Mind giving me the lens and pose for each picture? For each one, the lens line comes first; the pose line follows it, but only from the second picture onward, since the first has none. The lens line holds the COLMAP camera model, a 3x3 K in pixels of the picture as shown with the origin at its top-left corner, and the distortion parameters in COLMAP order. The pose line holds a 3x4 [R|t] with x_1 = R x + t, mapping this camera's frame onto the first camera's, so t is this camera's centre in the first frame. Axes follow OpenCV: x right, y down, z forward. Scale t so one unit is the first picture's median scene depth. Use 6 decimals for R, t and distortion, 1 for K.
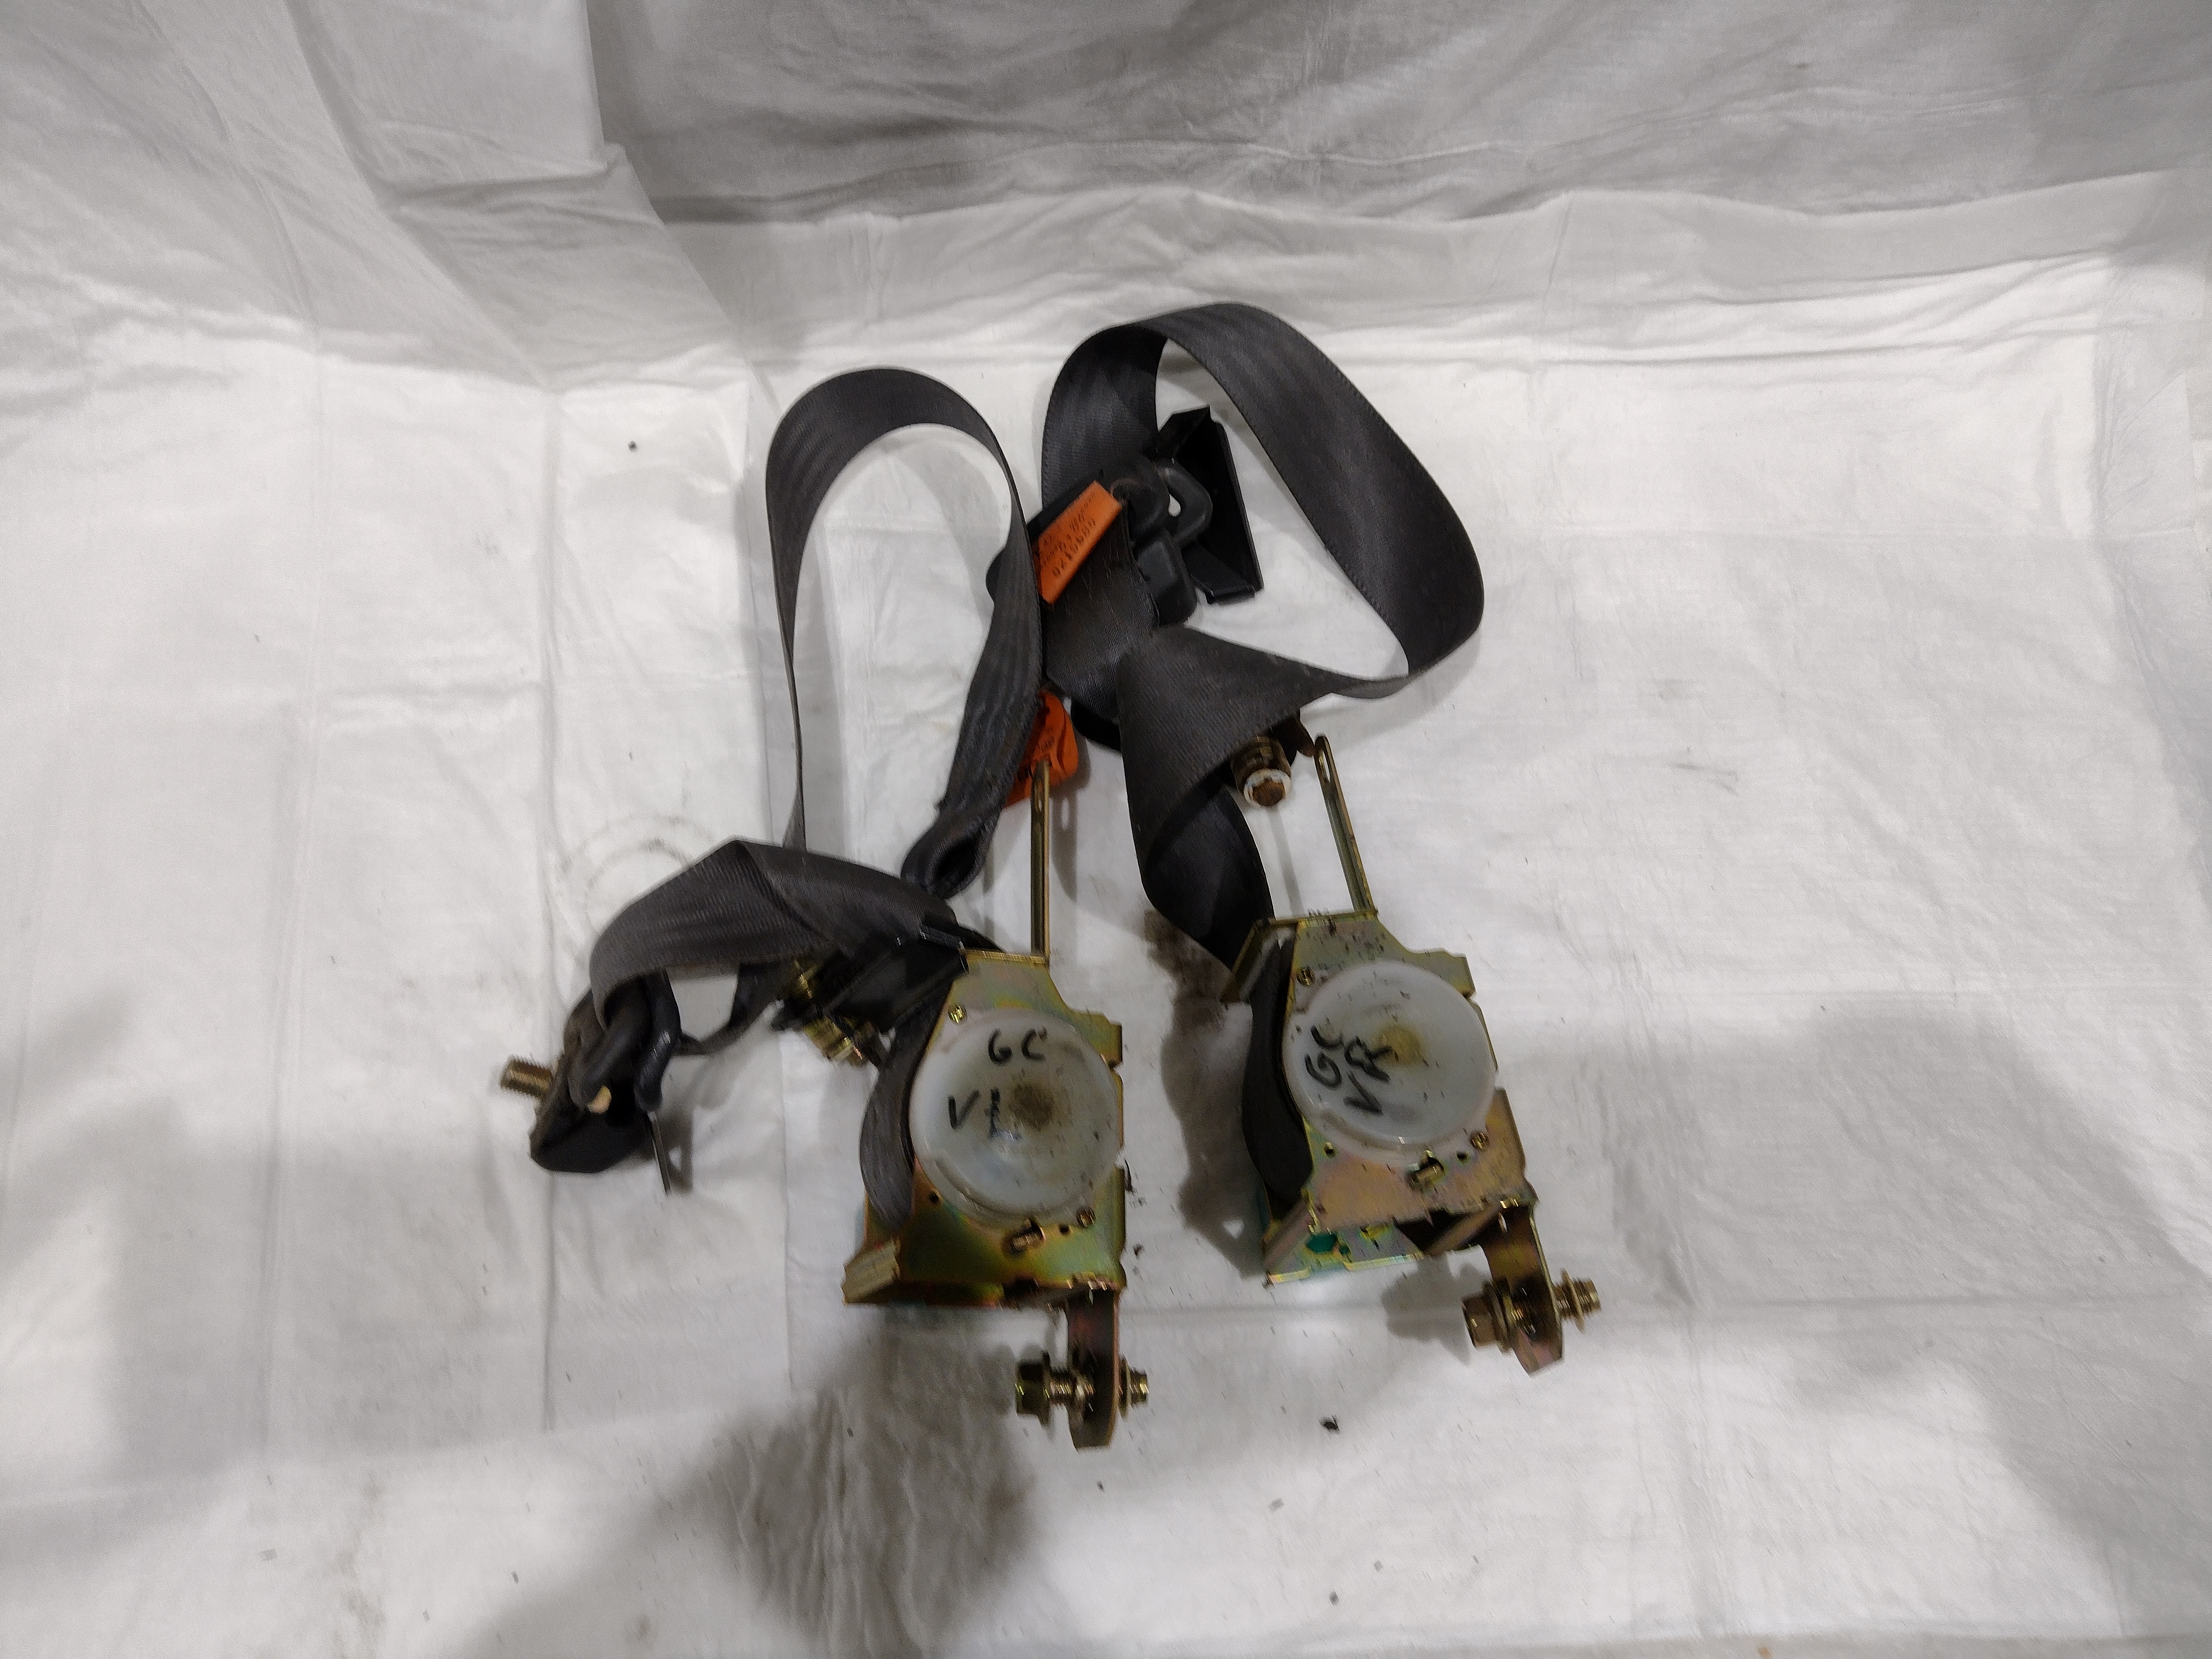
lens RADIAL K [[1700.8, 0, 1112.4], [0, 1700.8, 816.6], [0, 0, 1]] dist [0.074944, -0.172831]
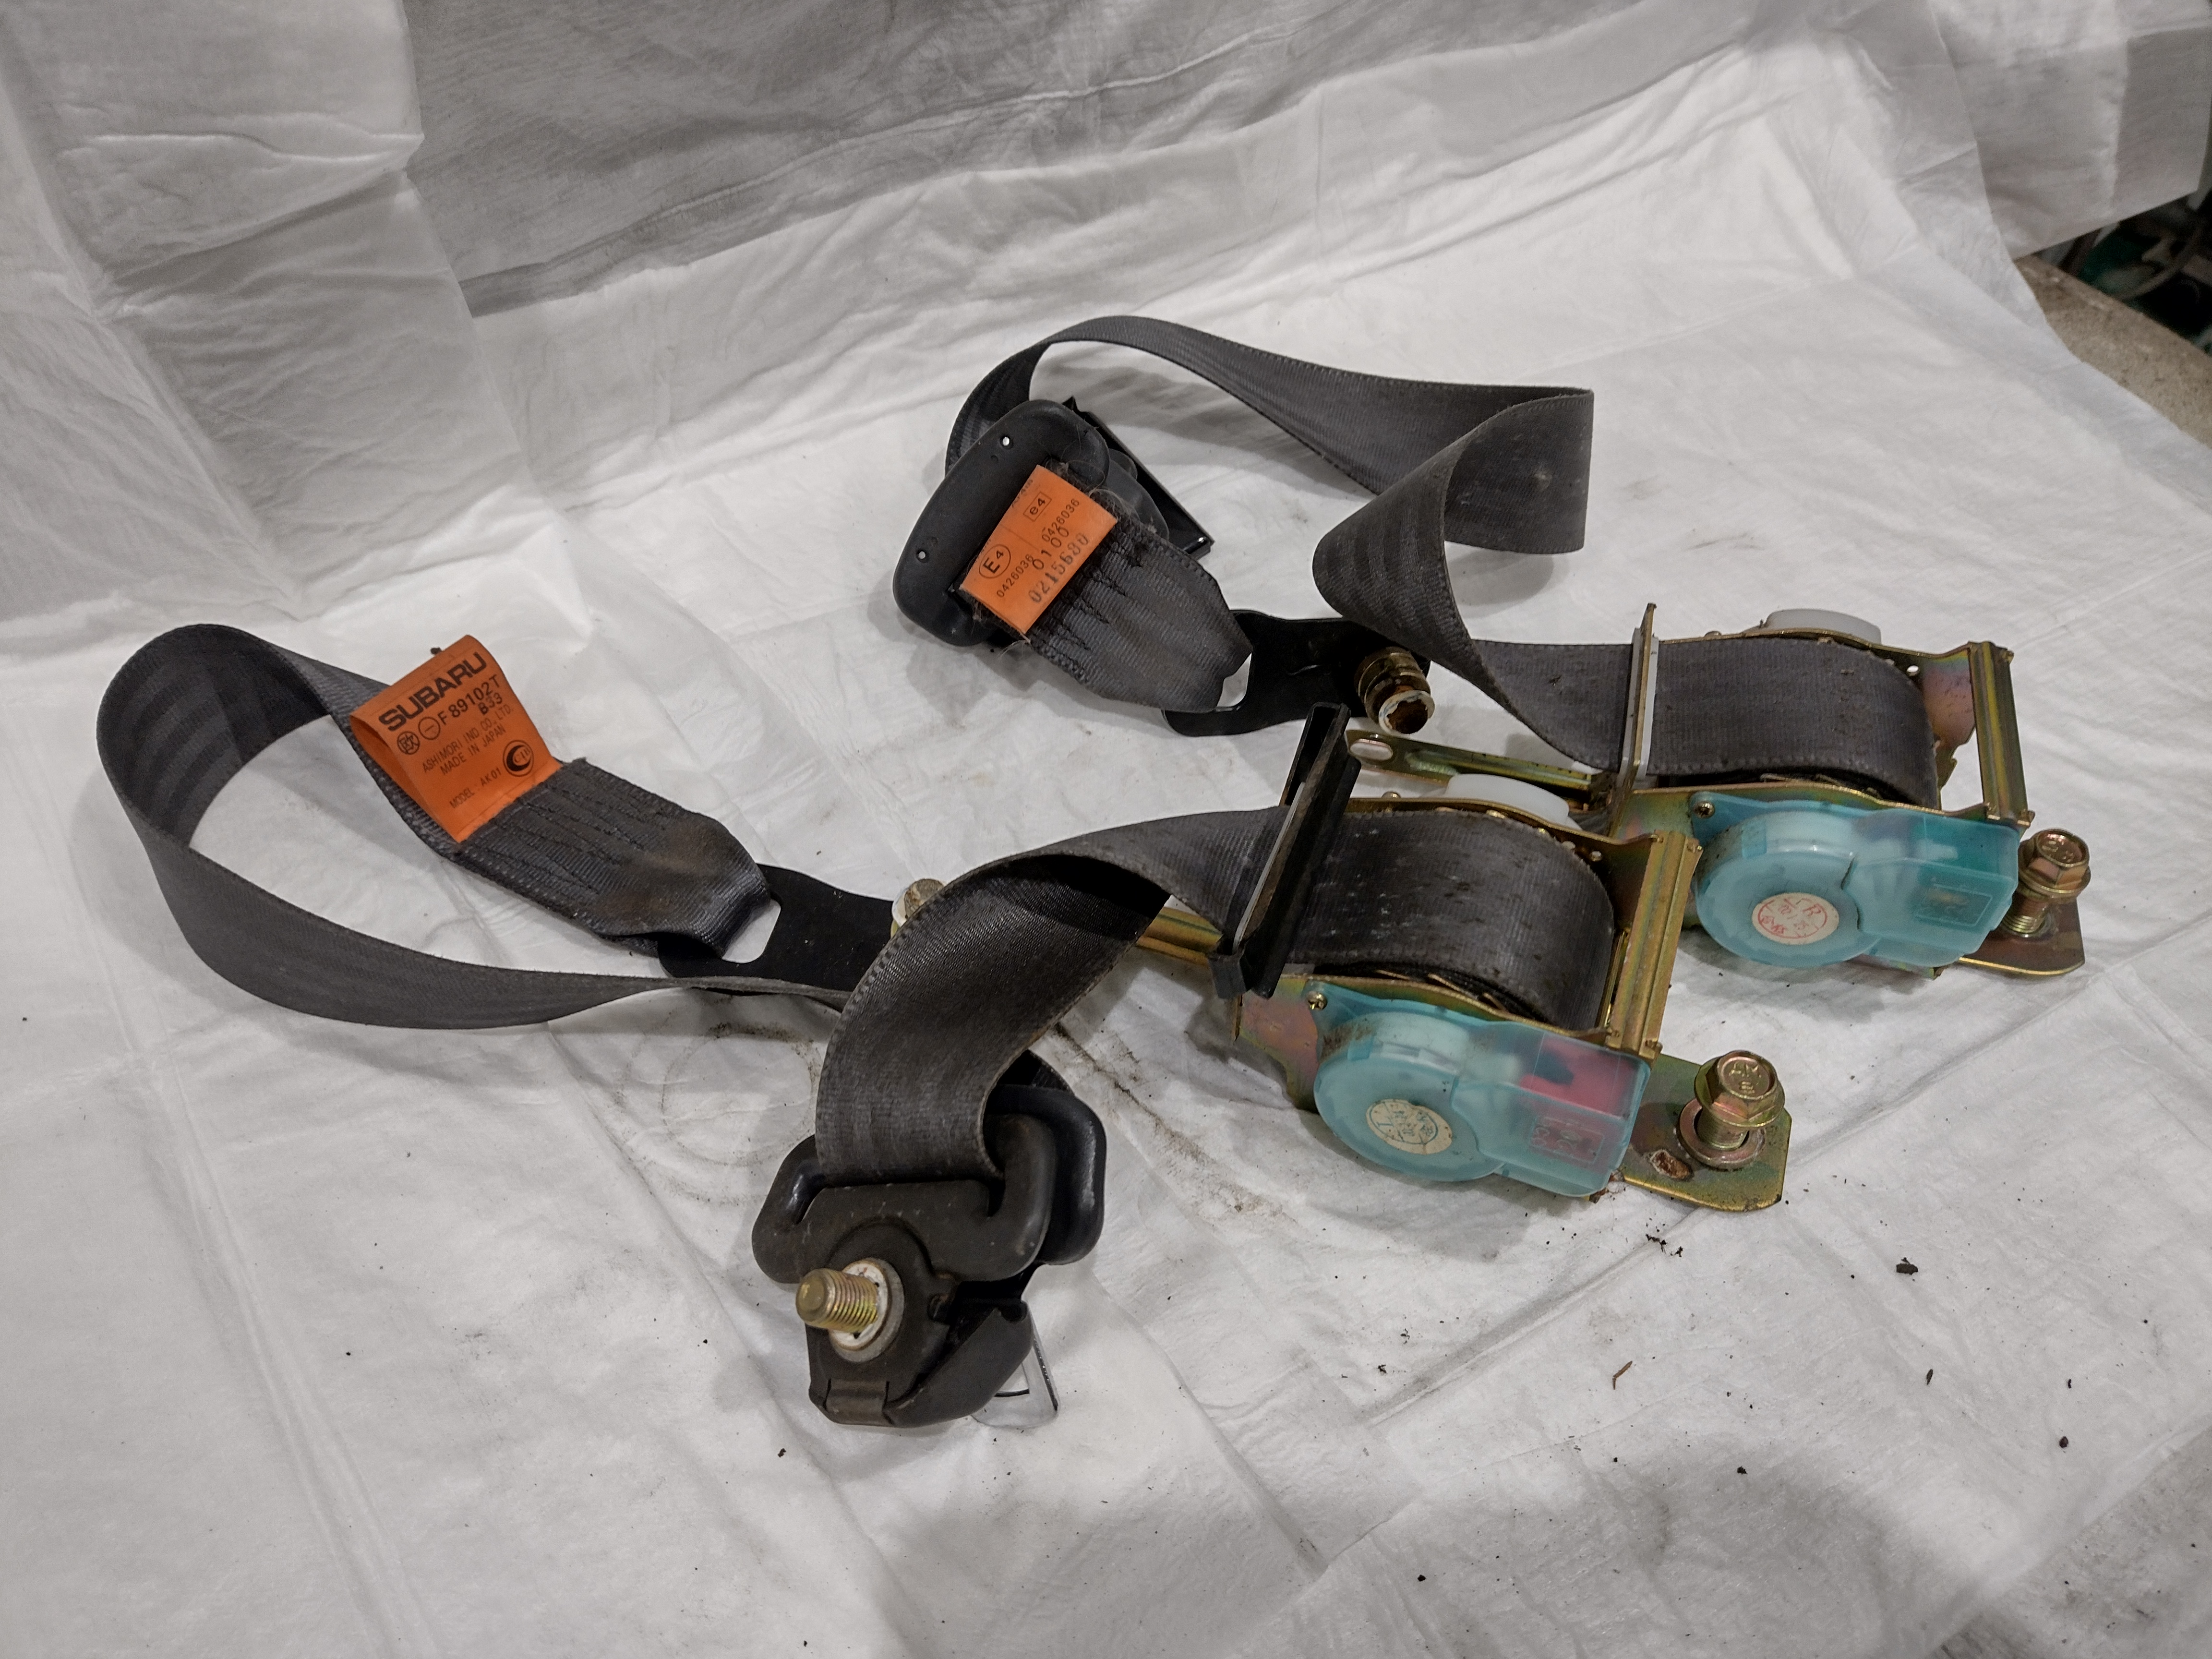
lens RADIAL K [[1700.8, 0, 1112.4], [0, 1700.8, 816.6], [0, 0, 1]] dist [0.074944, -0.172831]
pose [[0.872439, -0.360372, 0.330123, -0.318802], [0.433311, 0.882786, -0.181467, 0.135292], [-0.226032, 0.301365, 0.926331, 0.251529]]
